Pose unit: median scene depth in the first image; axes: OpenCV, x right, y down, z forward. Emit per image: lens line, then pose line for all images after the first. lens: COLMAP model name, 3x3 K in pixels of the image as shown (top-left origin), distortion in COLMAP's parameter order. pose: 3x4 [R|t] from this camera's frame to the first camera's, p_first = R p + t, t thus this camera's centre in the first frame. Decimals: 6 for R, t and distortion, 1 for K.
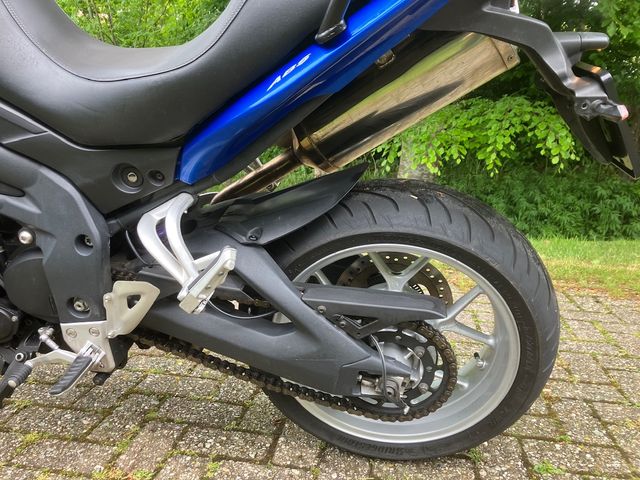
lens RADIAL K [[522.4, 0, 319.8], [0, 522.4, 240.8], [0, 0, 1]] dist [0.012319, -0.015080]
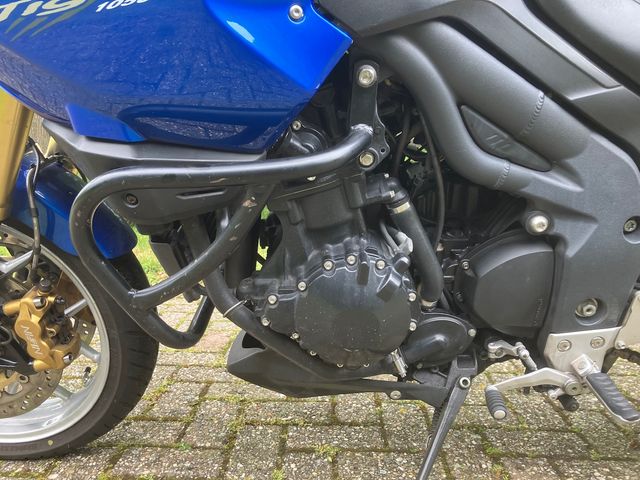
lens RADIAL K [[522.4, 0, 323.5], [0, 522.4, 254.1], [0, 0, 1]] dist [0.012319, -0.015080]
pose [[0.990959, -0.021018, 0.132505, -1.023170], [0.026411, 0.998887, -0.039071, 0.062837], [-0.131536, 0.042217, 0.990412, 0.268538]]
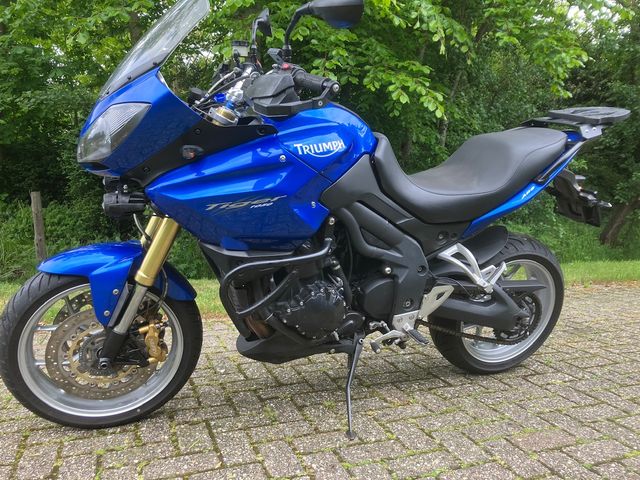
lens RADIAL K [[522.4, 0, 323.6], [0, 522.4, 255.7], [0, 0, 1]] dist [0.012319, -0.015080]
pose [[0.873758, -0.065484, 0.481932, -1.768220], [0.112492, 0.991236, -0.069264, 0.048536], [-0.473172, 0.114734, 0.873467, -0.622456]]
